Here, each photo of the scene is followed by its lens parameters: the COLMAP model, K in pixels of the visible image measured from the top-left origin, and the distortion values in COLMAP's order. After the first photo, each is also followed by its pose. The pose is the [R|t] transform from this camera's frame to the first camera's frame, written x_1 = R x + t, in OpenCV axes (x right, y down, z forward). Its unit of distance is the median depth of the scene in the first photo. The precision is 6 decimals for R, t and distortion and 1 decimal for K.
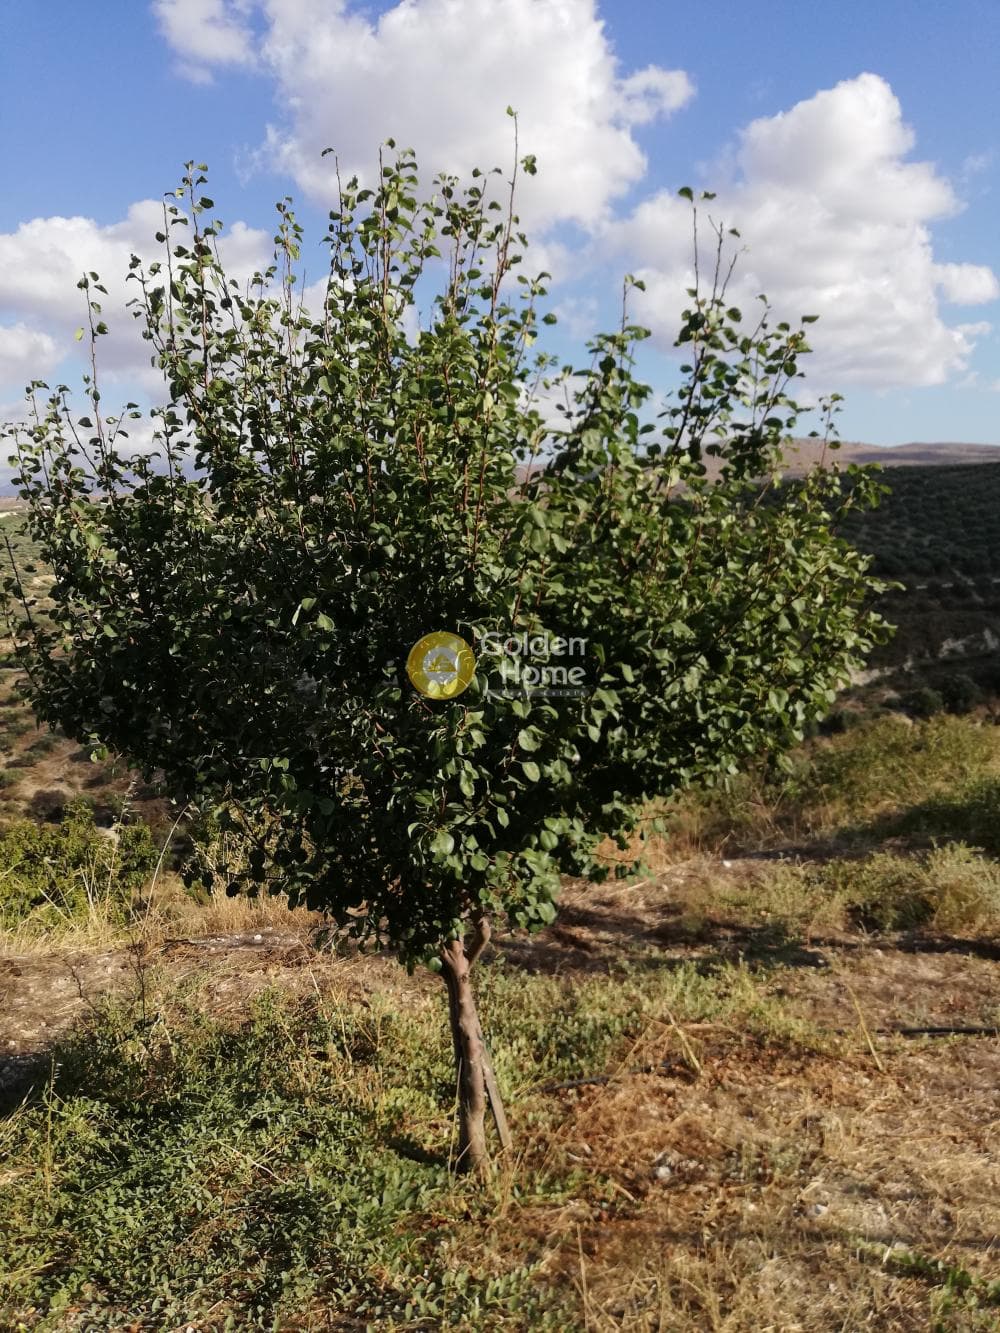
lens RADIAL K [[957.4, 0, 486.8], [0, 957.4, 643.2], [0, 0, 1]] dist [0.019899, -0.044876]
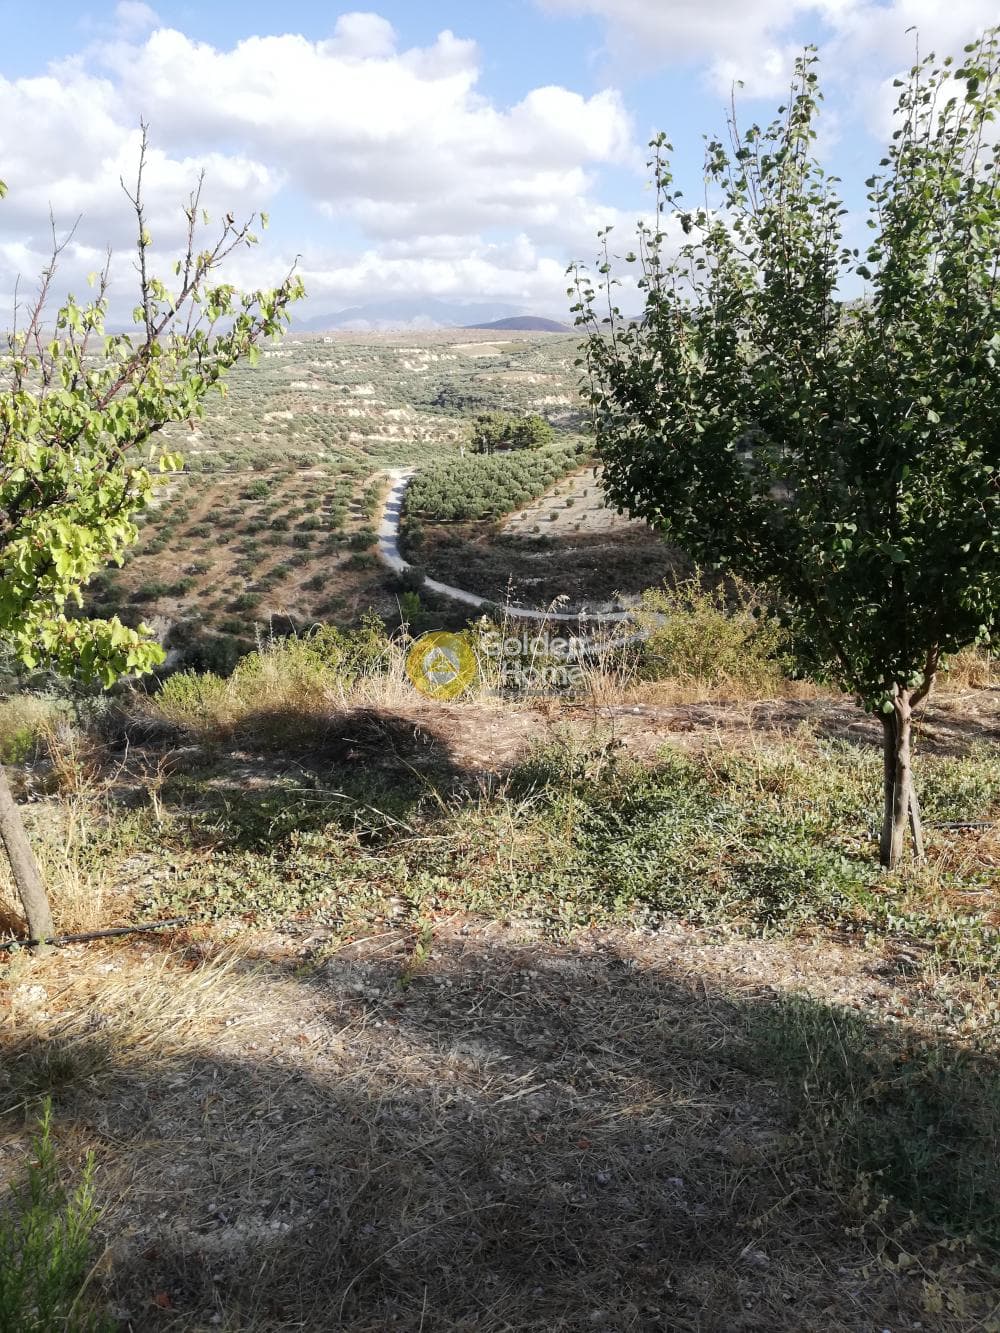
lens RADIAL K [[957.4, 0, 489.5], [0, 957.4, 660.0], [0, 0, 1]] dist [0.019899, -0.044876]
pose [[0.979035, 0.070439, -0.191124, -0.216444], [-0.036343, 0.983654, 0.176364, 0.044092], [0.200422, -0.165721, 0.965592, -0.214894]]
